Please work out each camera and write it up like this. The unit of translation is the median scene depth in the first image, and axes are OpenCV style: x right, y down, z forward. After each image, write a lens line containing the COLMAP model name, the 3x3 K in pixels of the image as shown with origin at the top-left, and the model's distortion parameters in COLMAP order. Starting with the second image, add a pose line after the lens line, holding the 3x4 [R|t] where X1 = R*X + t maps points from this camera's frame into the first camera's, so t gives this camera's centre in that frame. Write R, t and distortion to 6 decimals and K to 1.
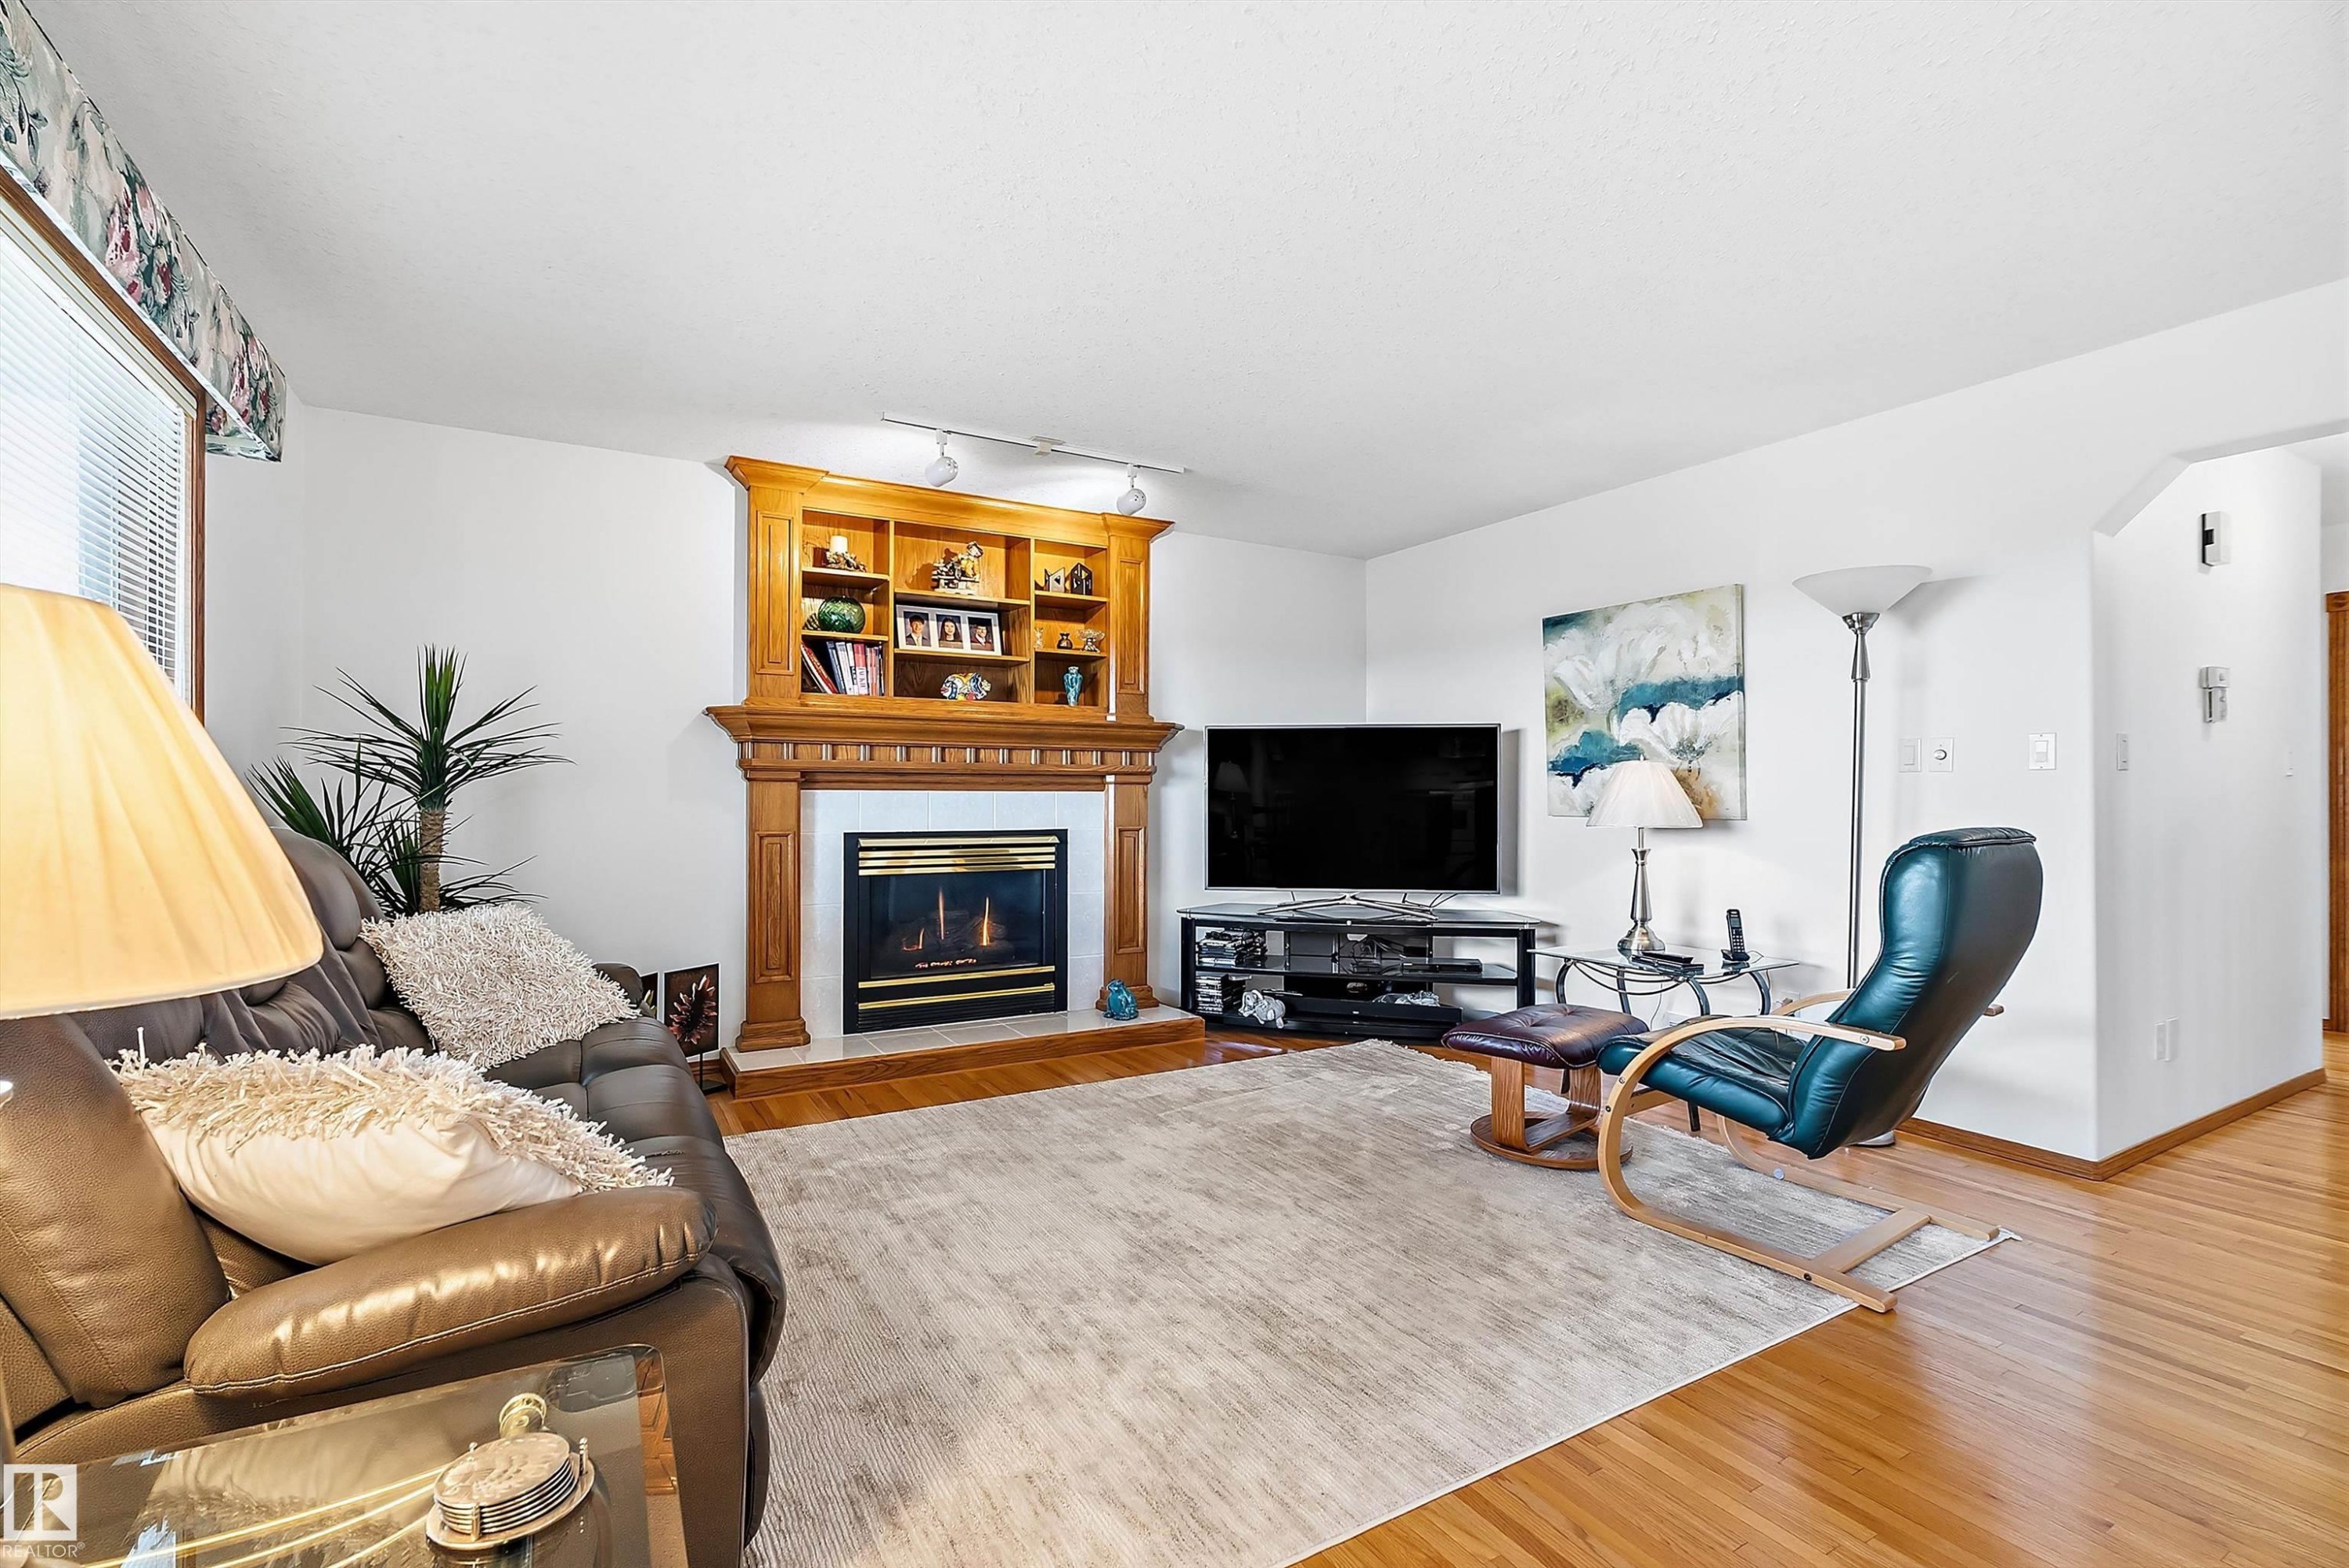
lens RADIAL K [[1038.8, 0, 1157.5], [0, 1038.8, 792.2], [0, 0, 1]] dist [-0.012611, 0.003328]
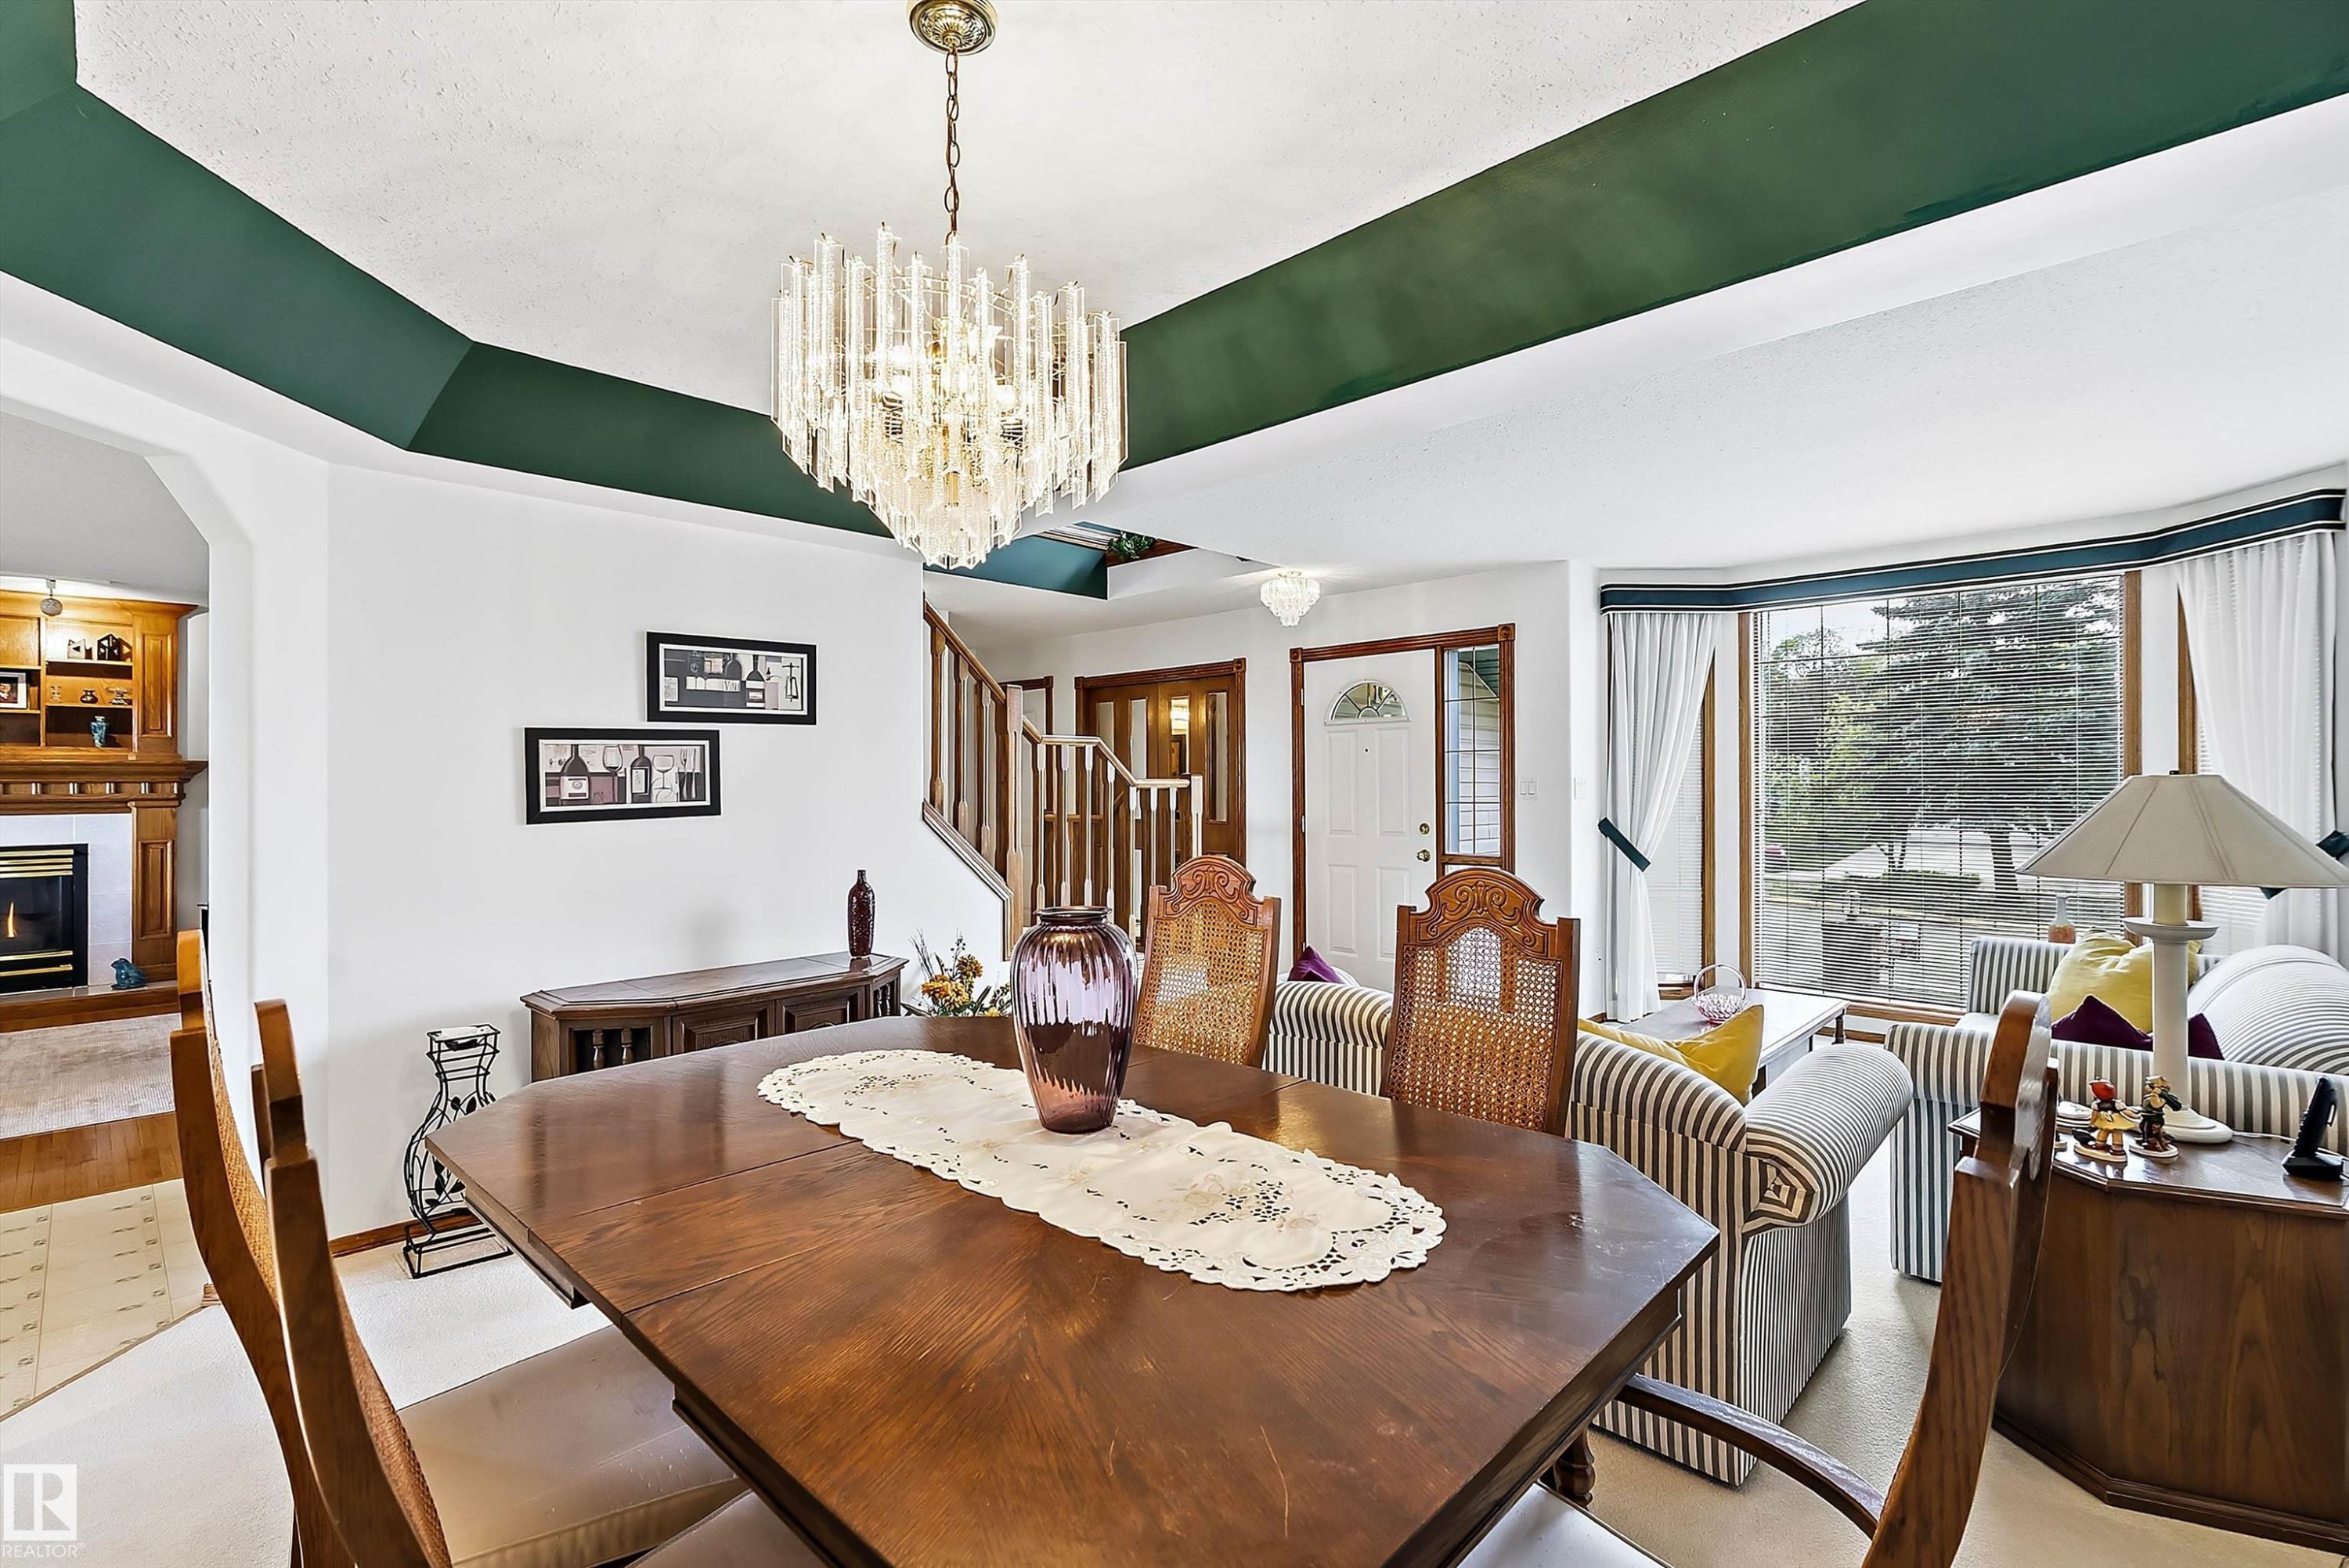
lens RADIAL K [[1038.8, 0, 1157.5], [0, 1038.8, 792.2], [0, 0, 1]] dist [-0.012611, 0.003328]
pose [[0.959664, -0.005994, 0.281085, 0.883780], [0.003313, 0.999944, 0.010011, -0.039180], [-0.281130, -0.008676, 0.959631, -0.632514]]
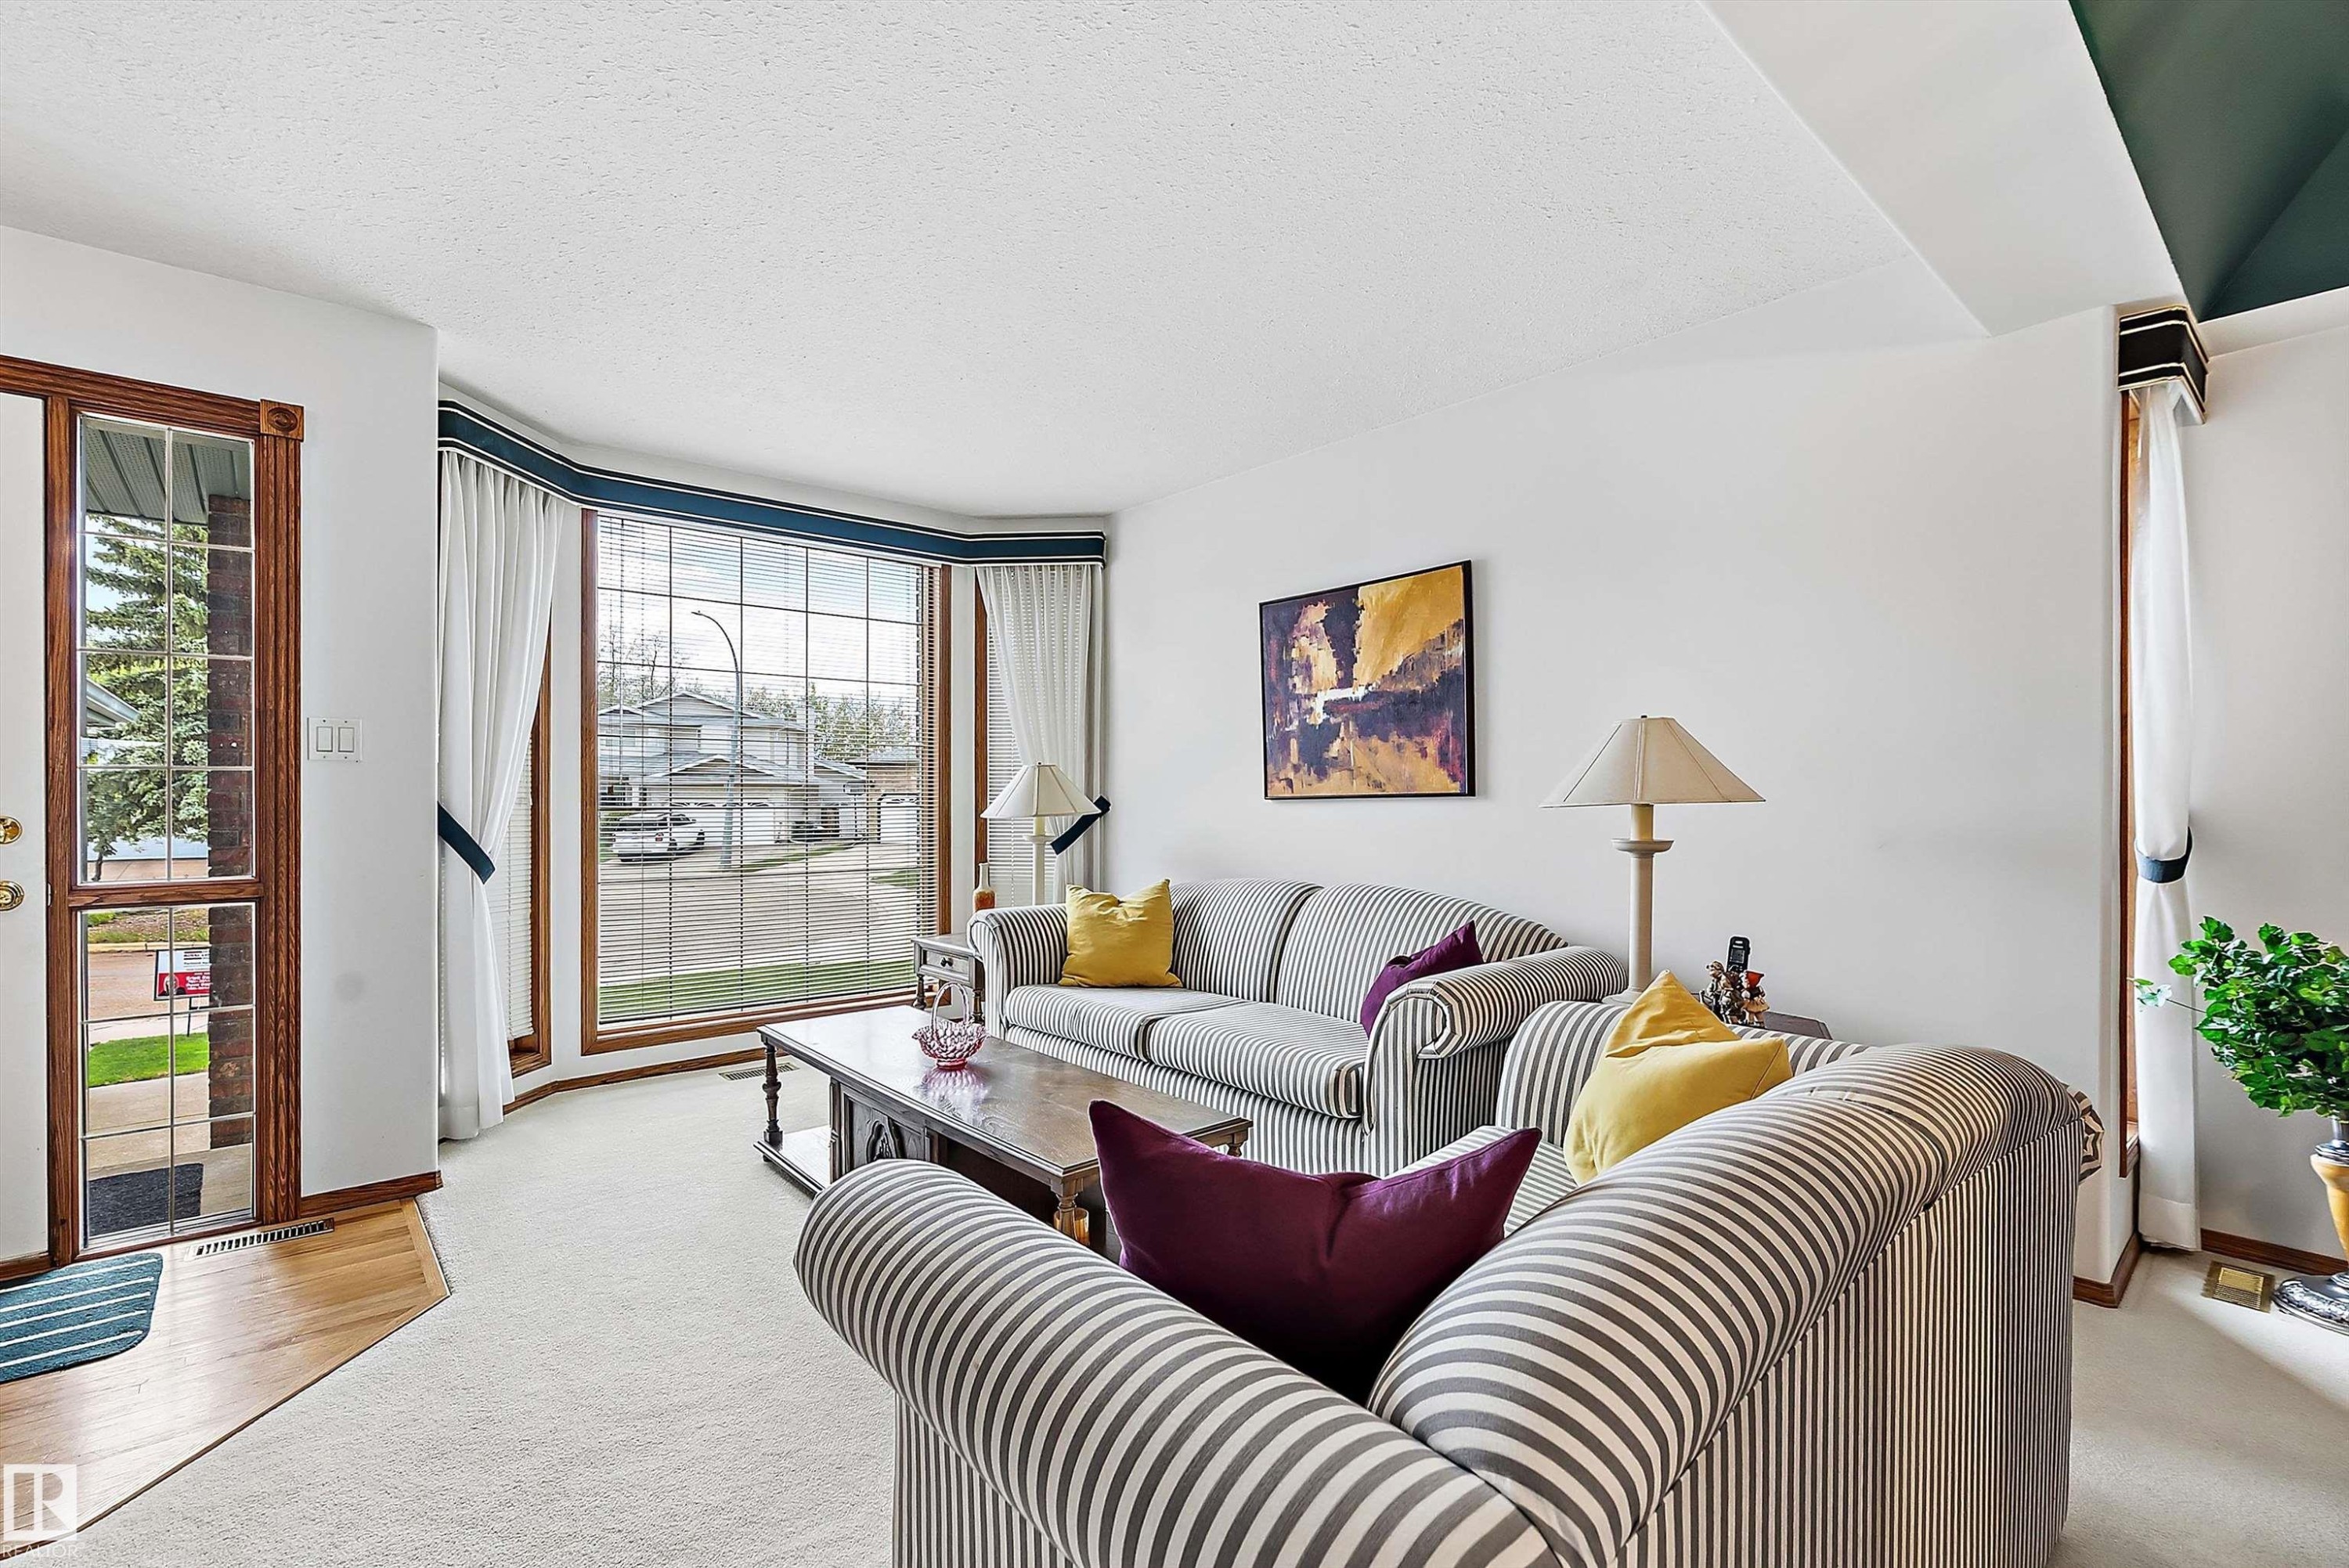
lens RADIAL K [[1038.8, 0, 1157.5], [0, 1038.8, 792.2], [0, 0, 1]] dist [-0.012611, 0.003328]
pose [[-0.185222, -0.000112, 0.982697, 0.944127], [-0.002867, 0.999996, -0.000427, 0.002508], [-0.982692, -0.002897, -0.185222, 0.054293]]
